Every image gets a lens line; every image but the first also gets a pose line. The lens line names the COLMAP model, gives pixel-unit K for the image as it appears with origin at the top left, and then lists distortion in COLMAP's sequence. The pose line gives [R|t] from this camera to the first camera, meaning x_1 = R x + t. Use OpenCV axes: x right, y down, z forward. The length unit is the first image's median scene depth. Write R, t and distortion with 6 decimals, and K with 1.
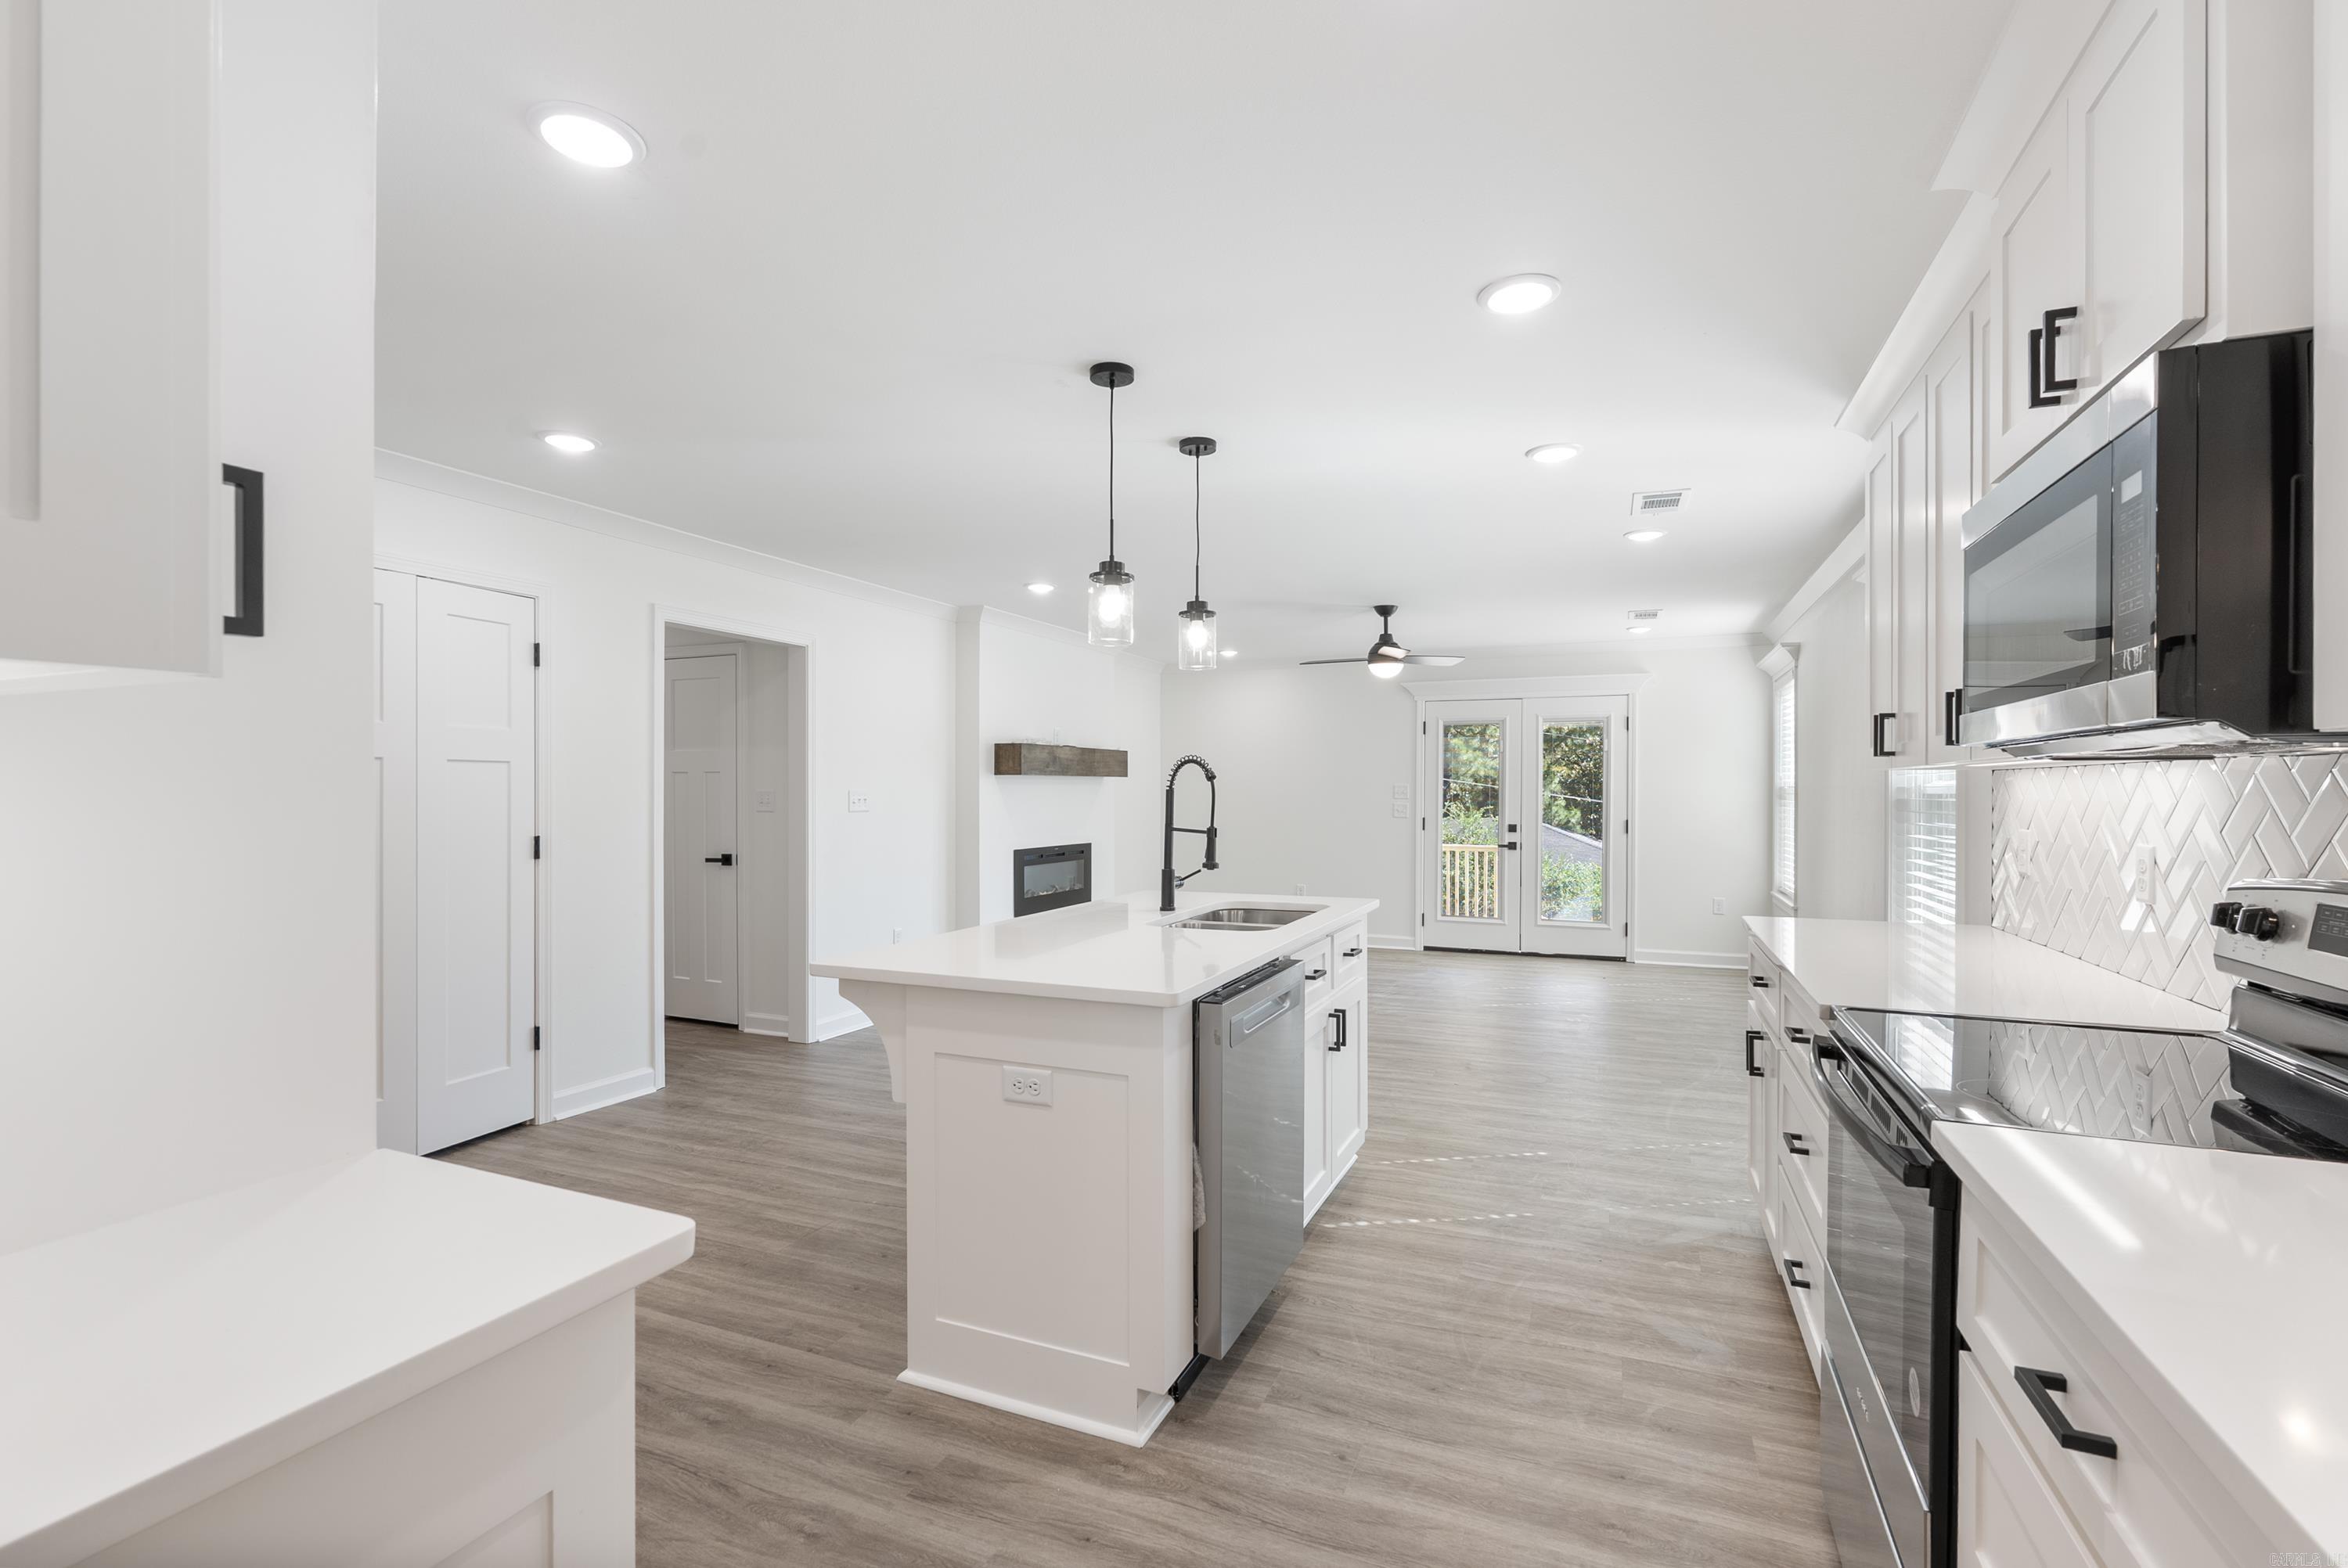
lens RADIAL K [[1038.4, 0, 1177.2], [0, 1038.4, 782.9], [0, 0, 1]] dist [-0.002397, -0.000050]
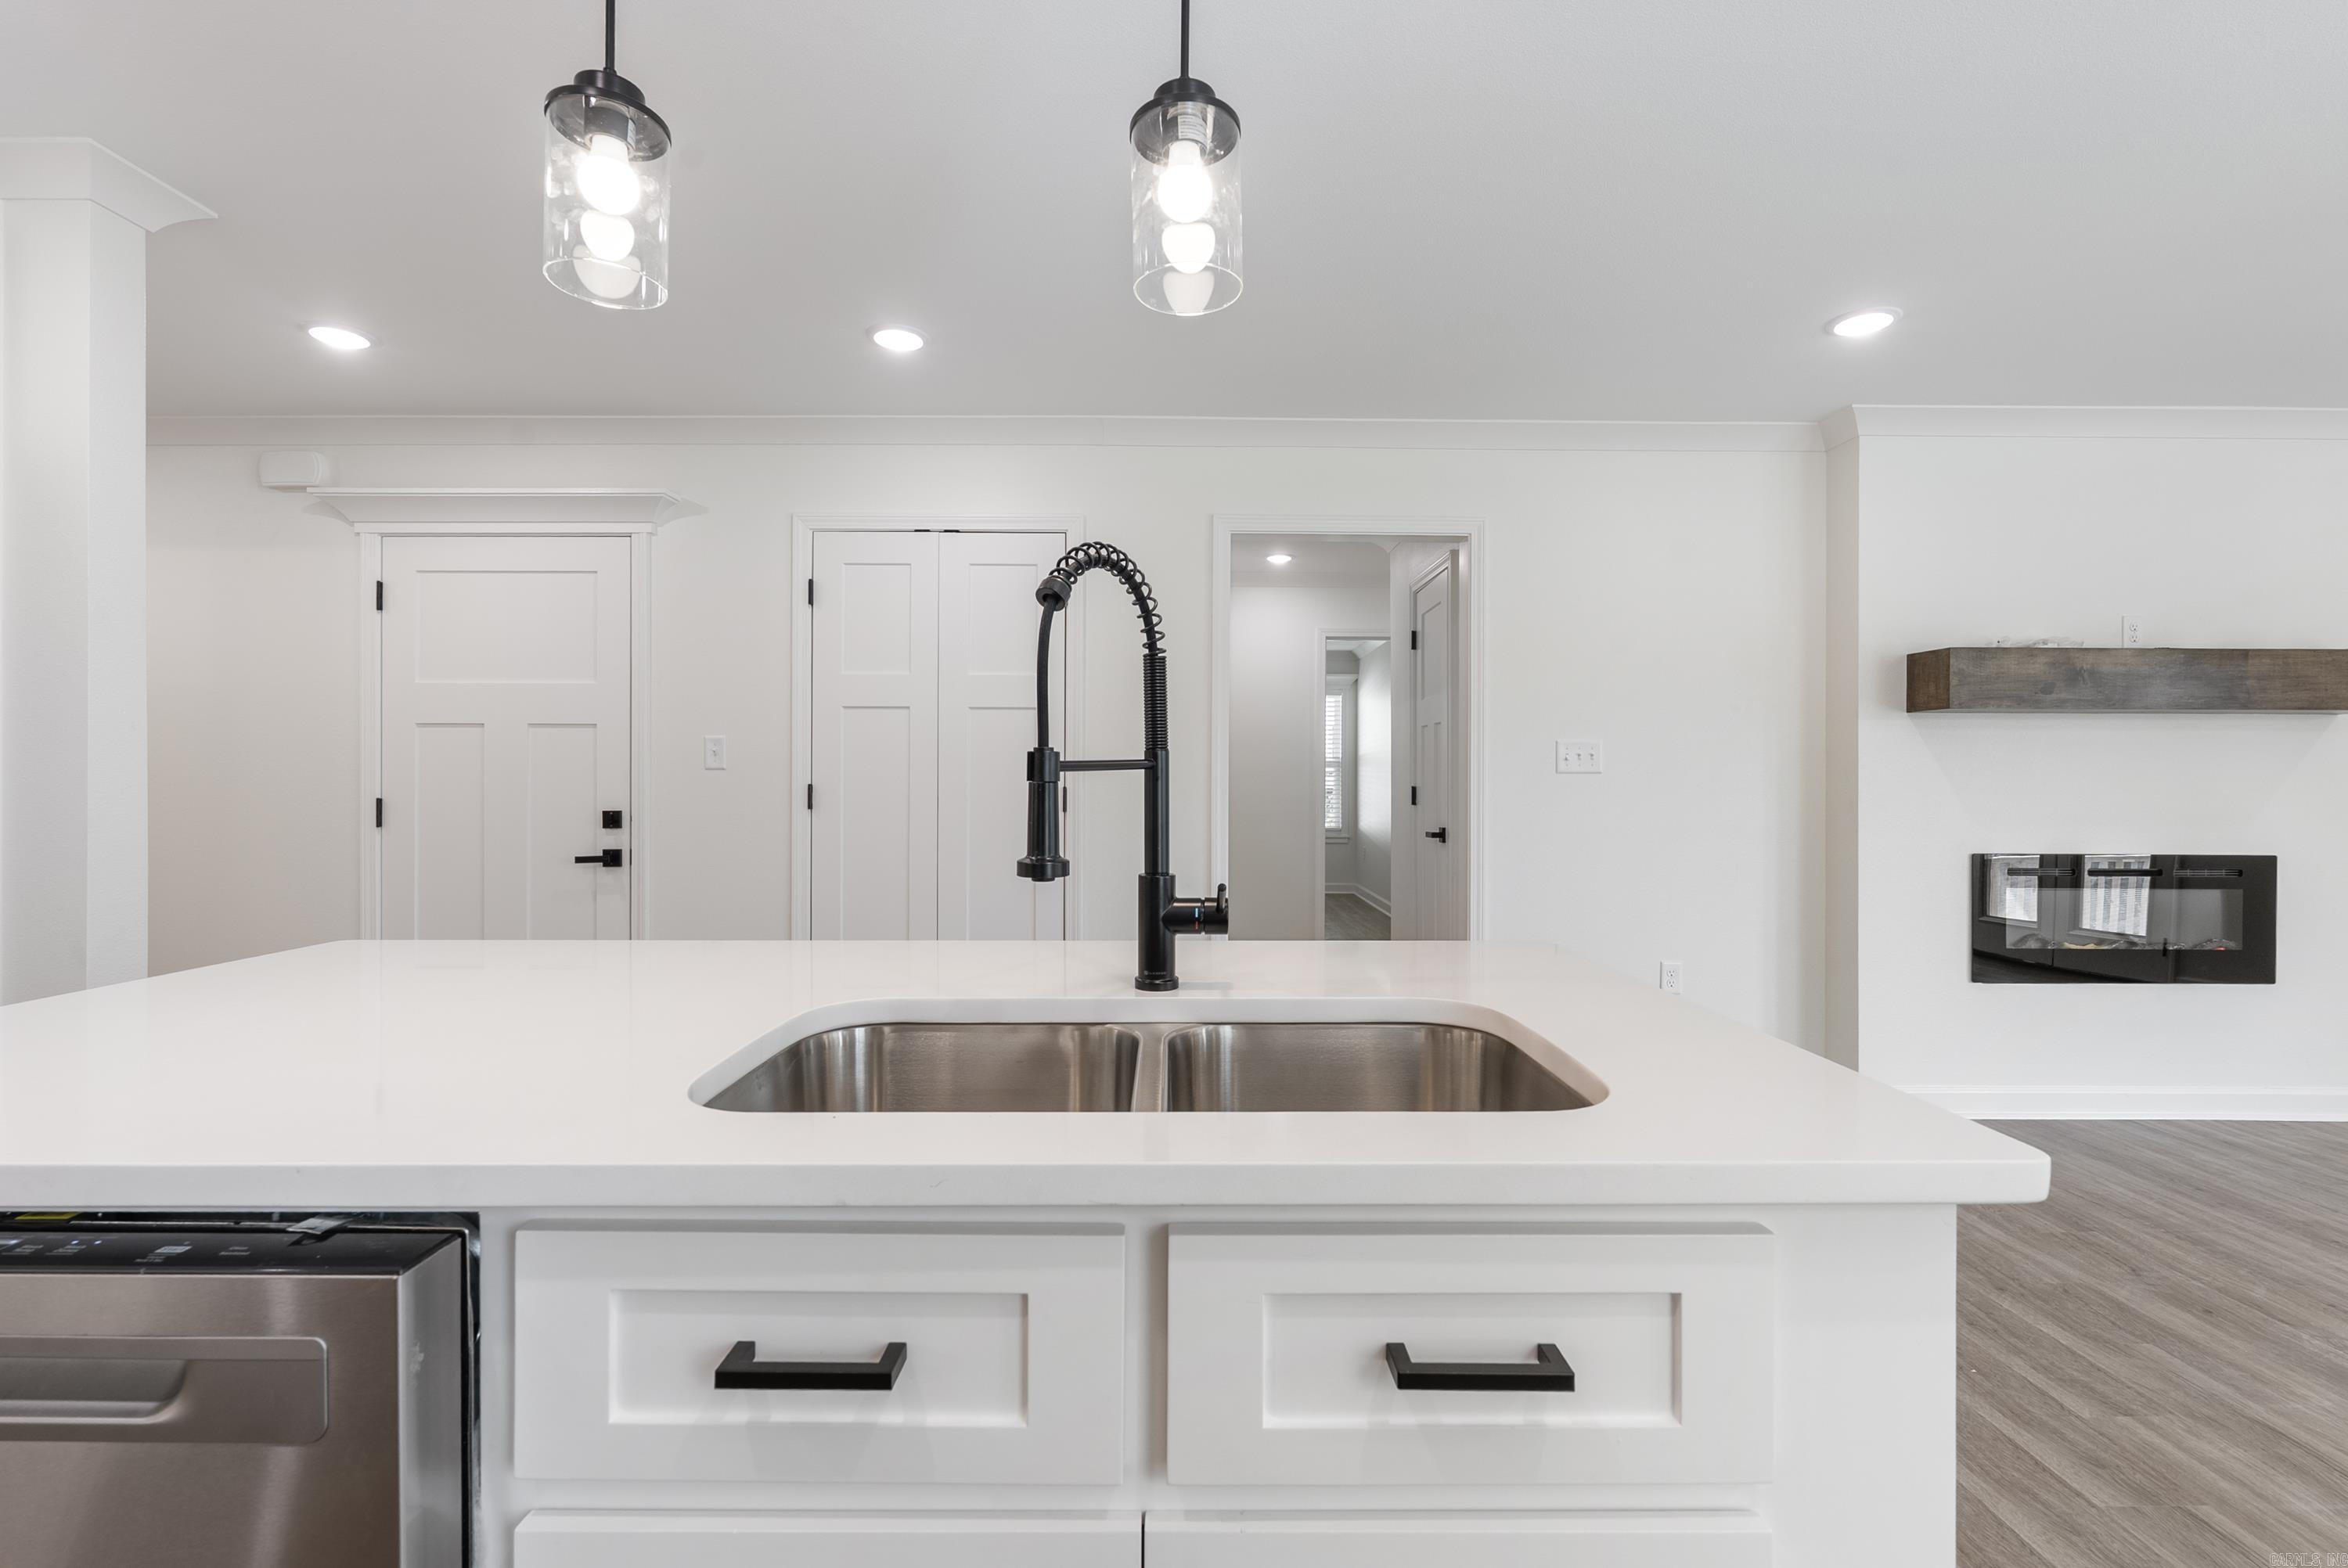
lens RADIAL K [[1038.4, 0, 1192.7], [0, 1038.4, 775.4], [0, 0, 1]] dist [-0.002397, -0.000050]
pose [[0.398848, -0.000356, -0.917017, 0.306343], [0.003040, 0.999995, 0.000934, 0.041849], [0.917012, -0.003160, 0.398847, 0.788082]]
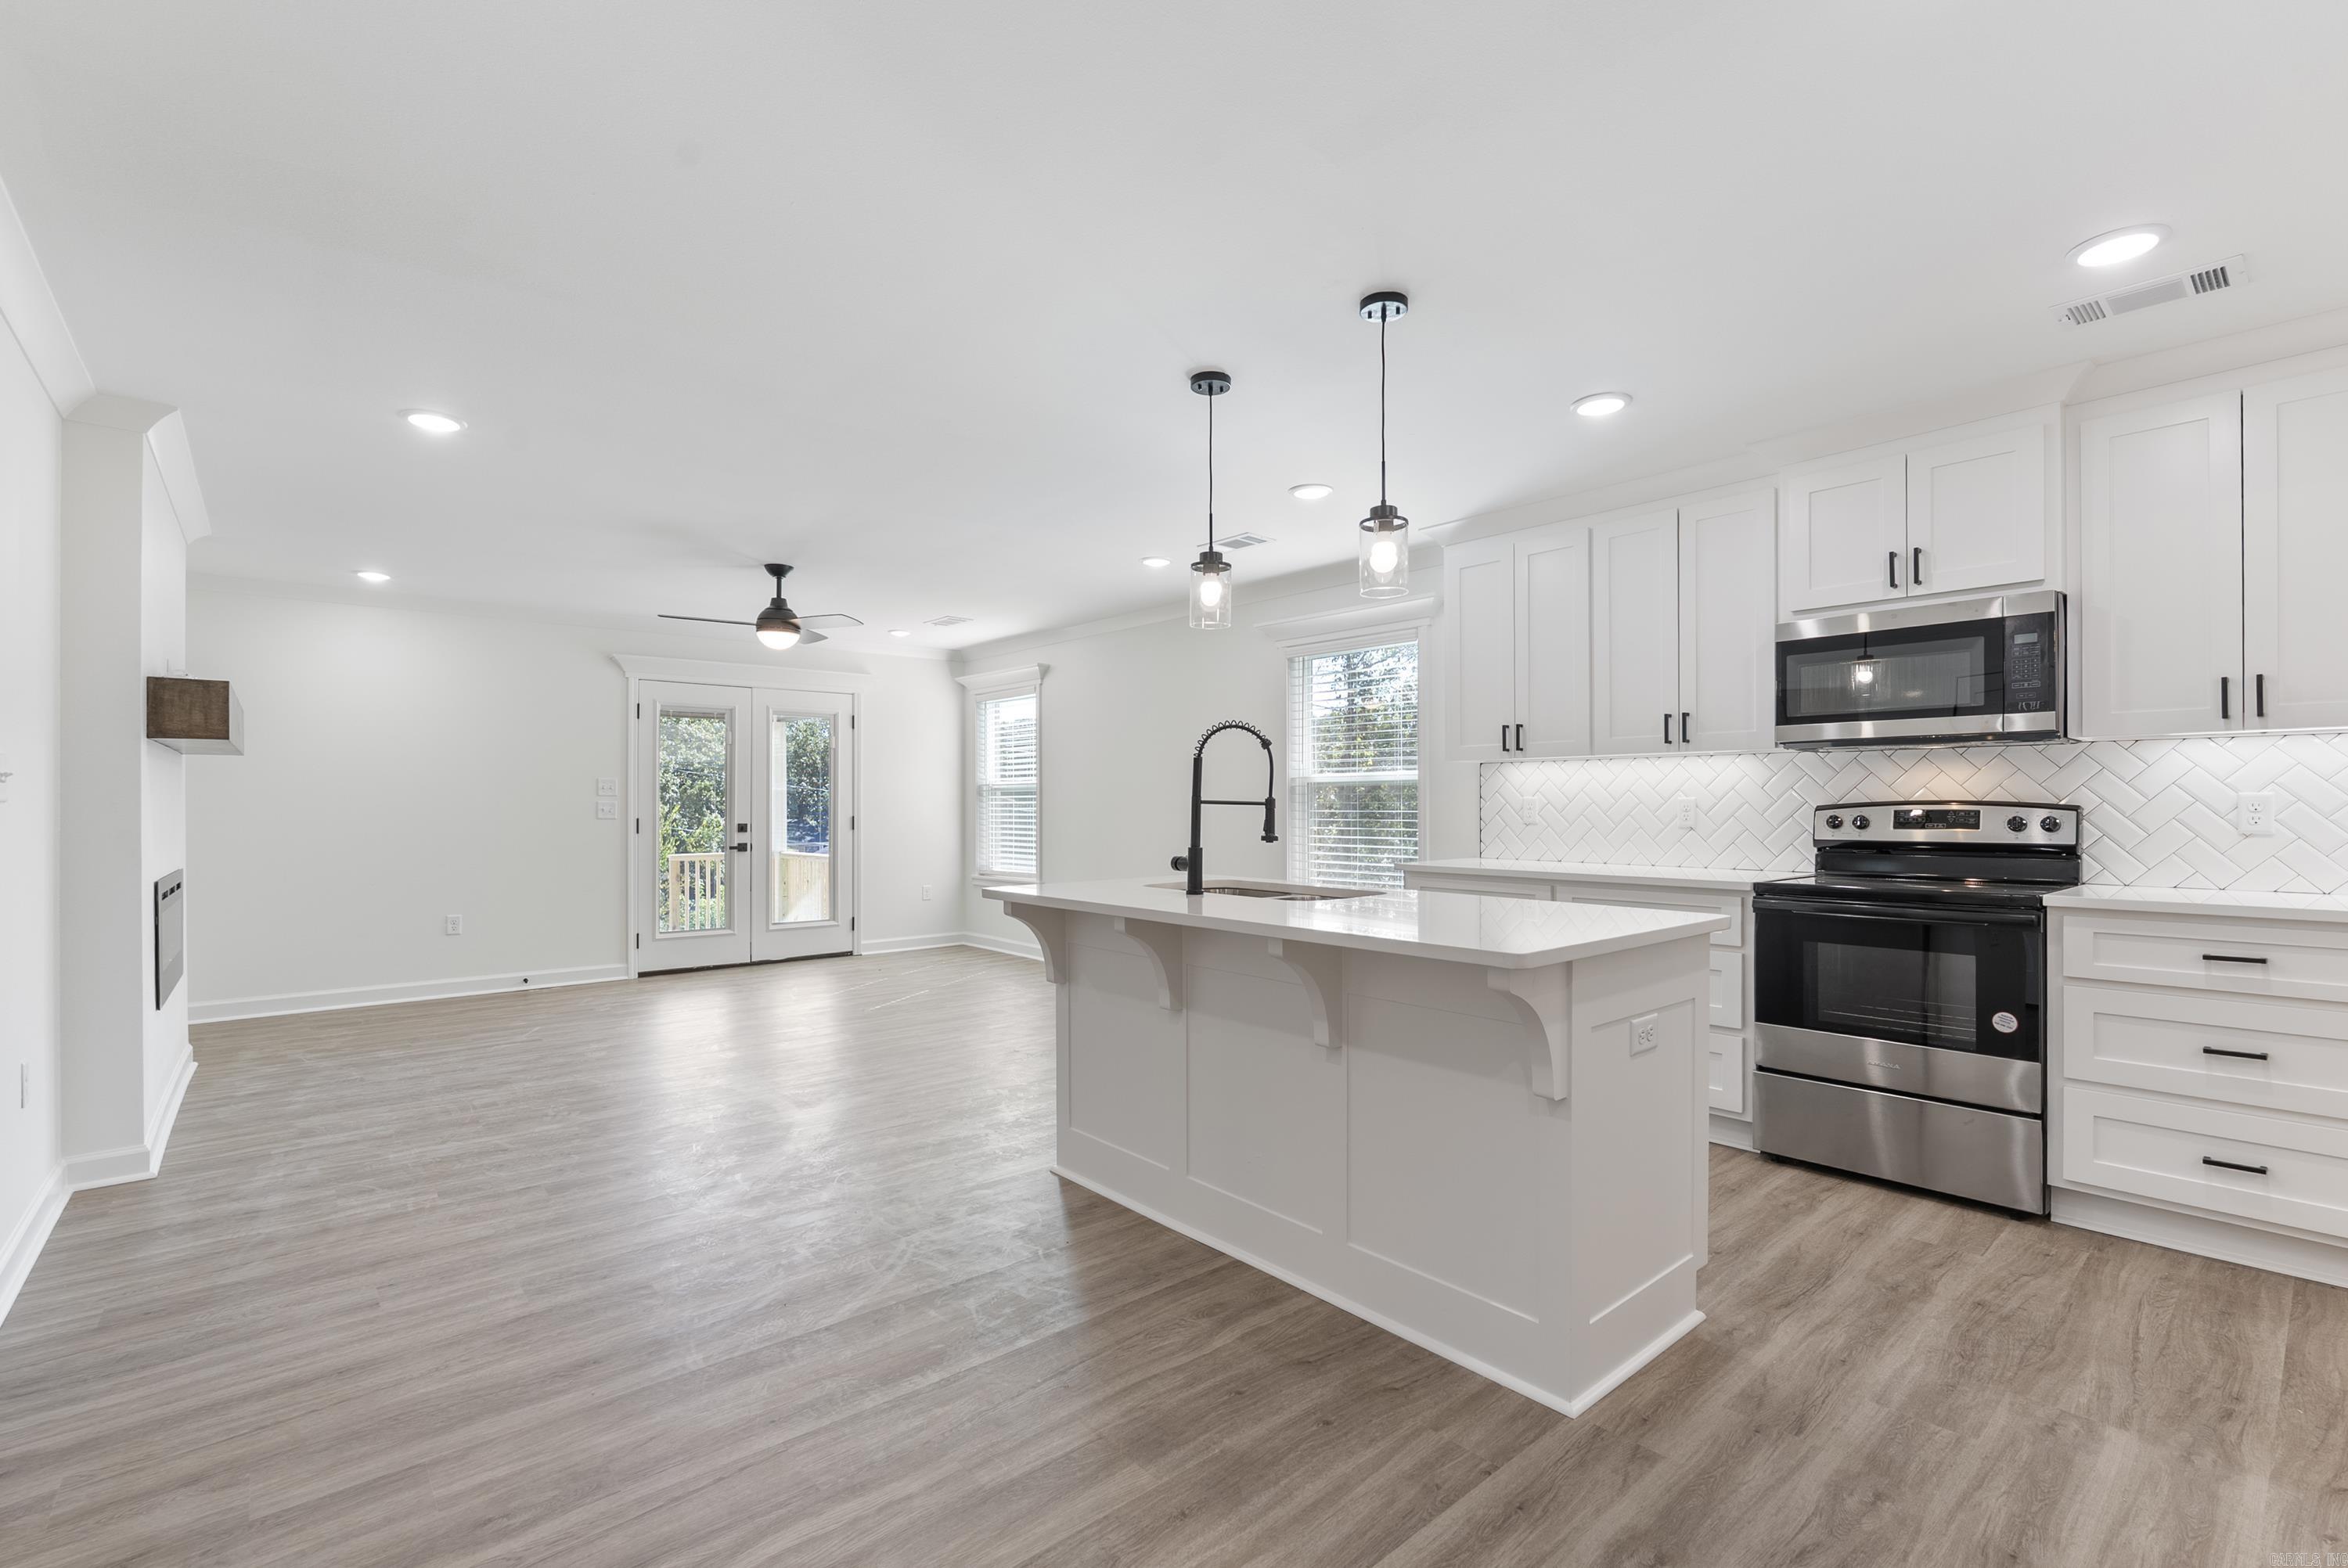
lens RADIAL K [[1038.4, 0, 1176.2], [0, 1038.4, 787.7], [0, 0, 1]] dist [-0.002397, -0.000050]
pose [[0.440487, 0.012862, 0.897667, -0.719330], [-0.004627, 0.999917, -0.012056, 0.037889], [-0.897747, 0.001158, 0.440510, 0.551302]]
